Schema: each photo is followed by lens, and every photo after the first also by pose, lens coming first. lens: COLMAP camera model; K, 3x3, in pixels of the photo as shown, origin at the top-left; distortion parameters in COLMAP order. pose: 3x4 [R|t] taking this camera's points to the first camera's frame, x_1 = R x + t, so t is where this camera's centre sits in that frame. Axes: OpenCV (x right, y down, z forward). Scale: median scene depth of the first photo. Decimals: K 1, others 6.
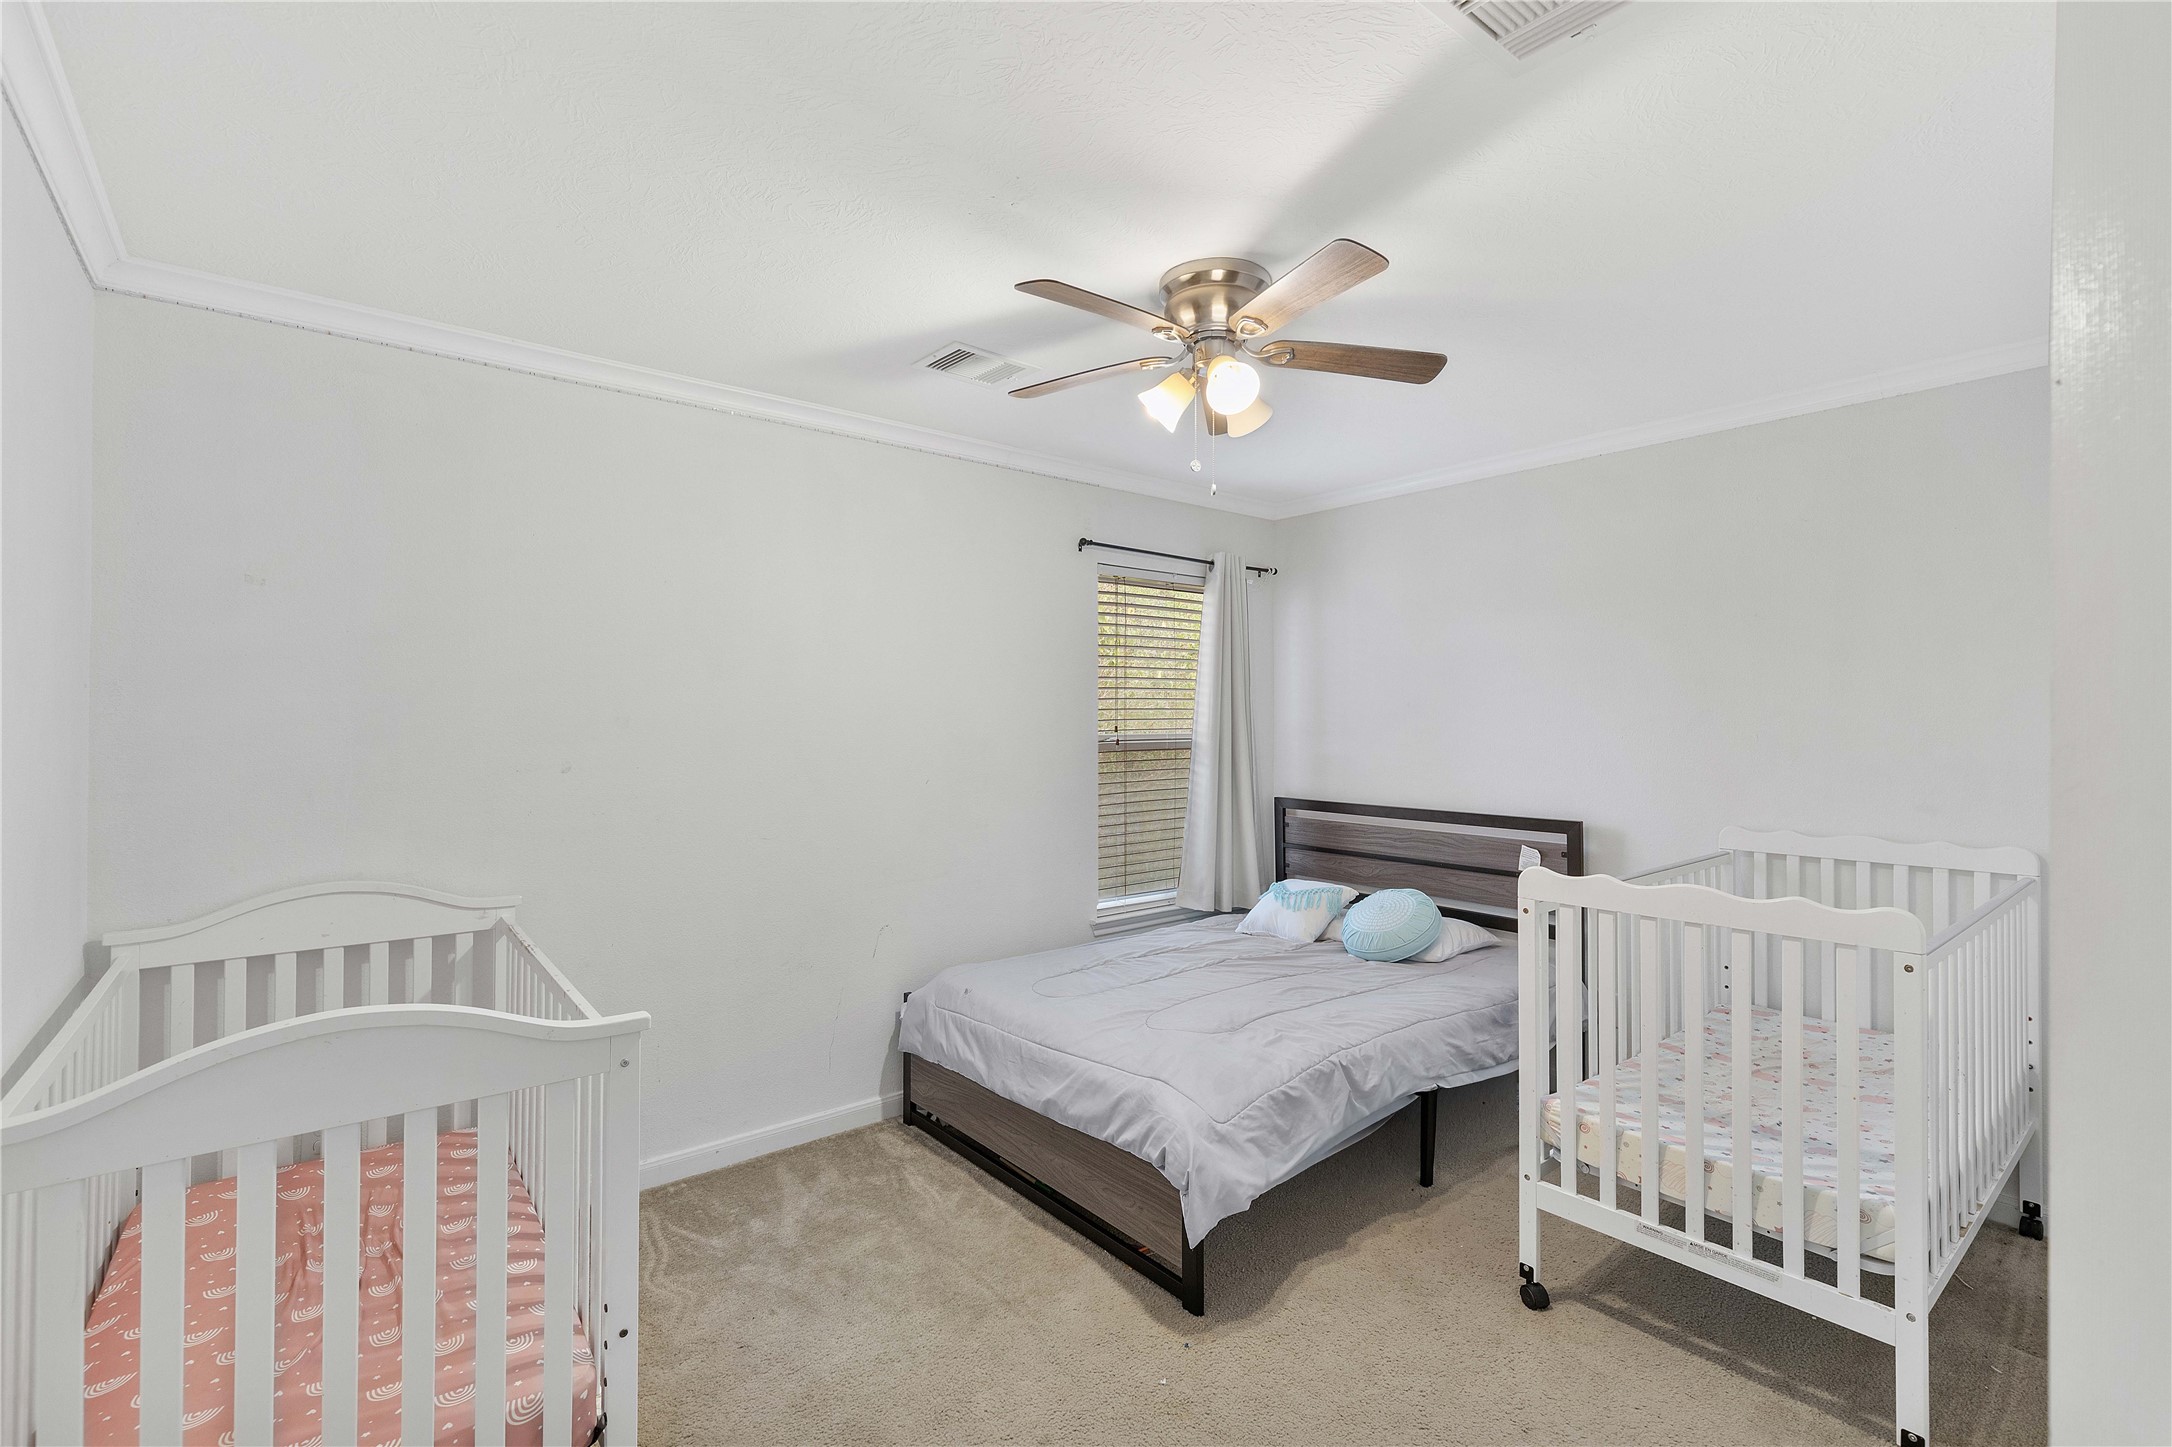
lens RADIAL K [[963.3, 0, 1086.0], [0, 963.3, 723.5], [0, 0, 1]] dist [-0.000769, -0.000214]
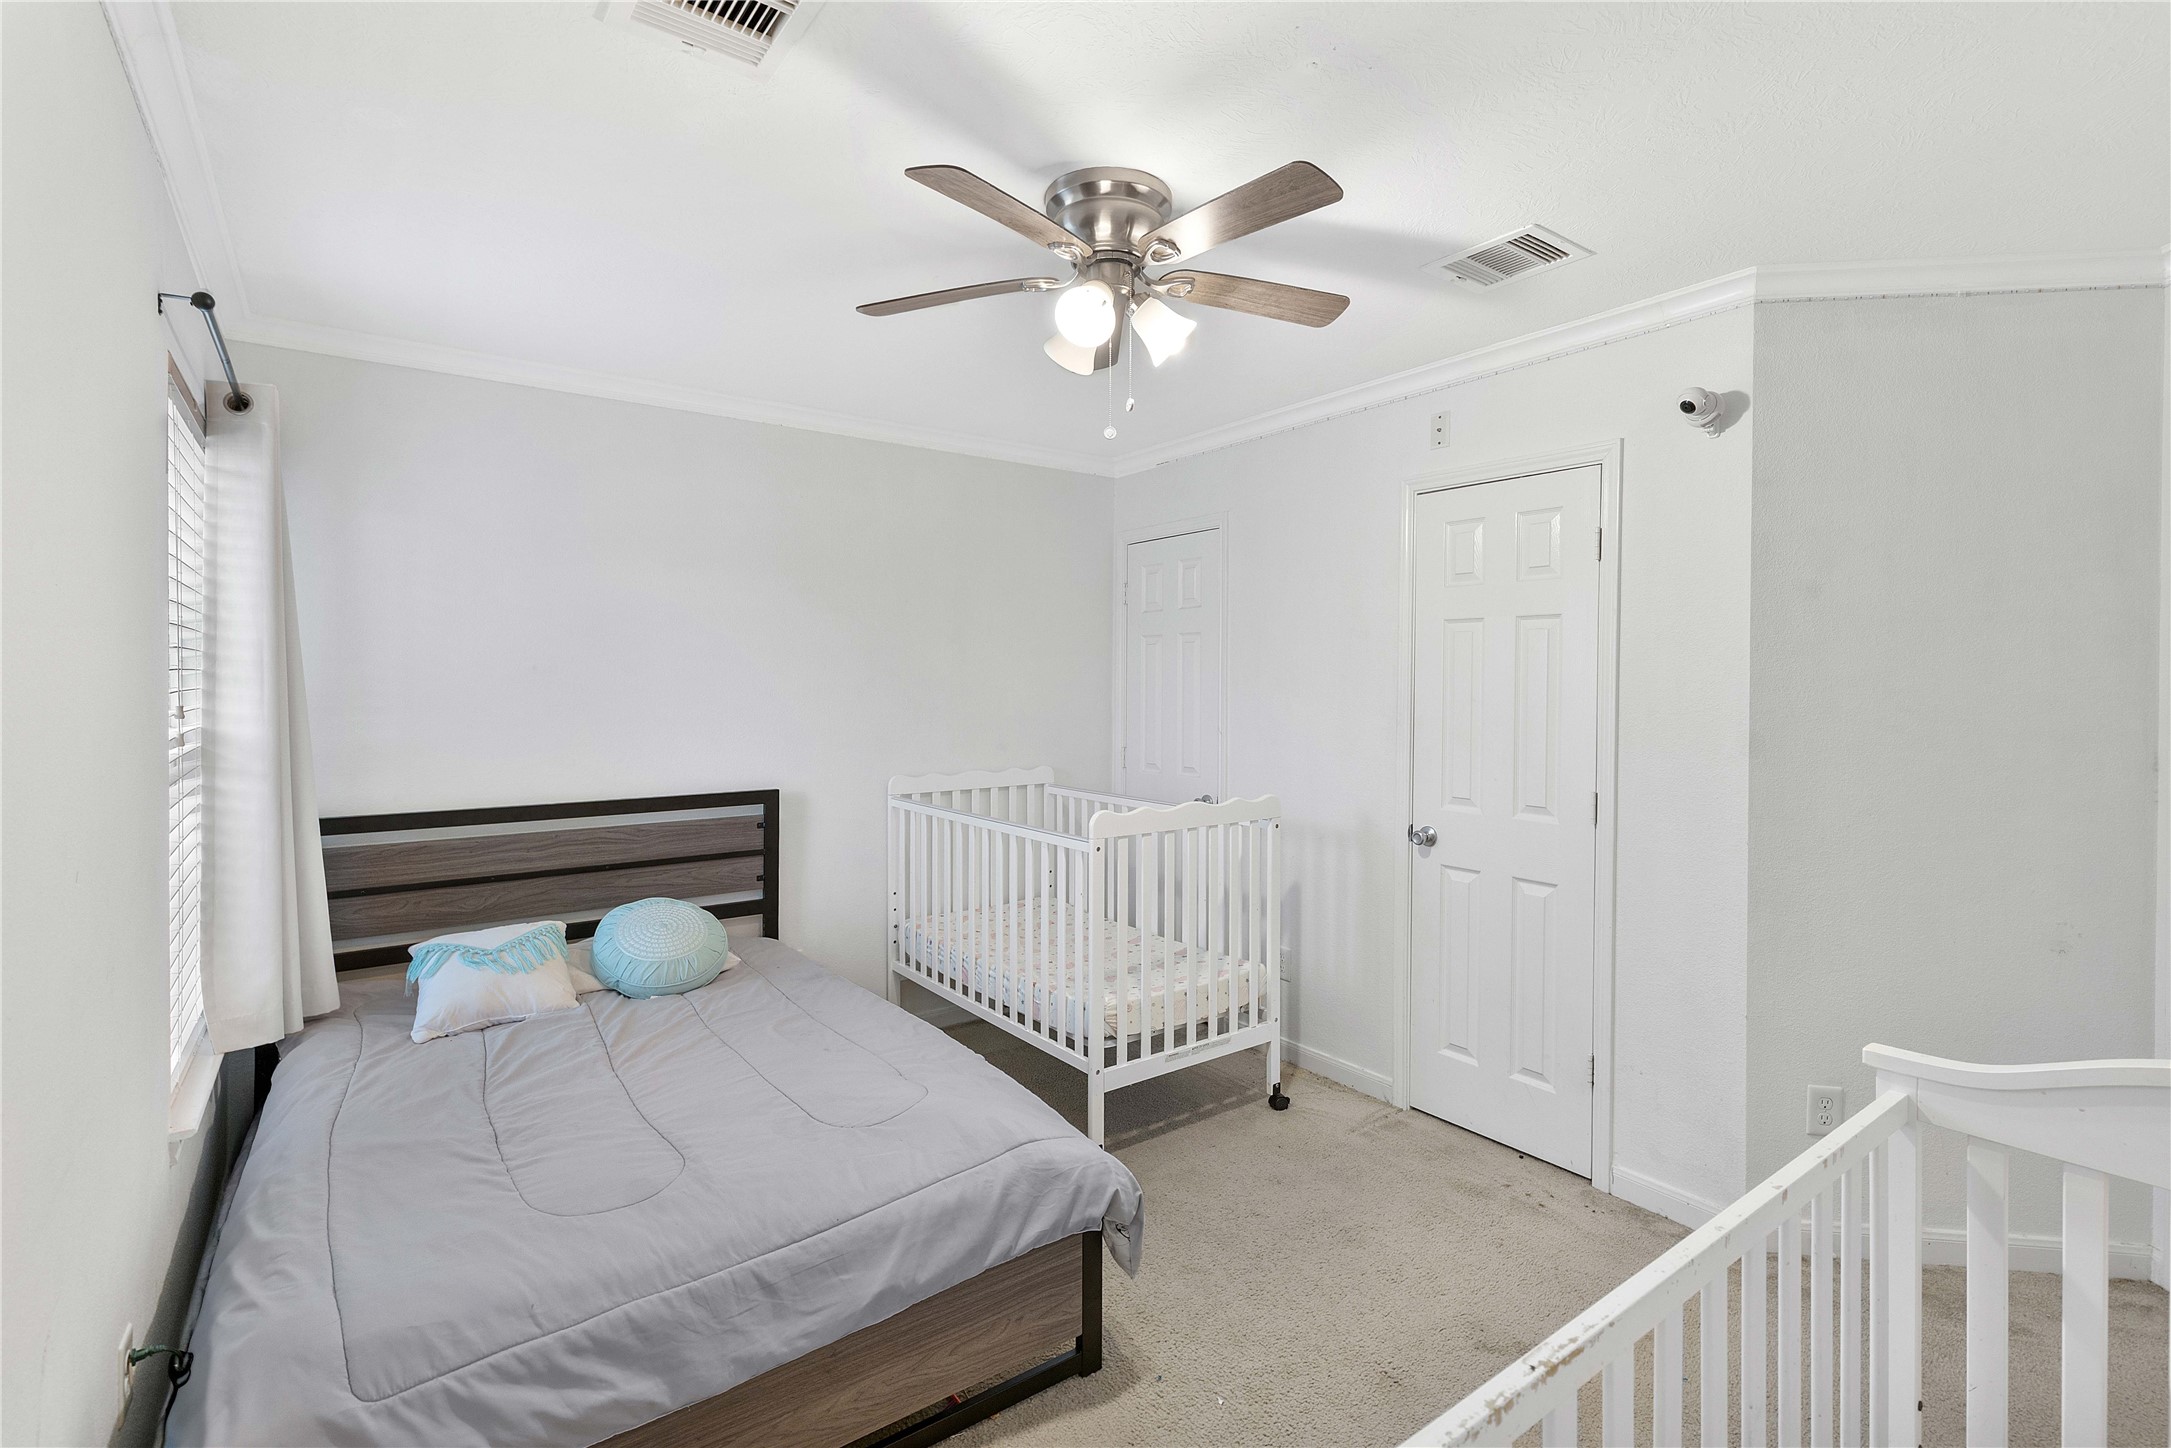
lens RADIAL K [[1003.6, 0, 1087.3], [0, 1003.6, 712.5], [0, 0, 1]] dist [0.012708, -0.000031]
pose [[0.057559, -0.030053, 0.997890, -0.647341], [0.005641, 0.999541, 0.029777, -0.009822], [-0.998326, 0.003915, 0.057702, 0.783794]]
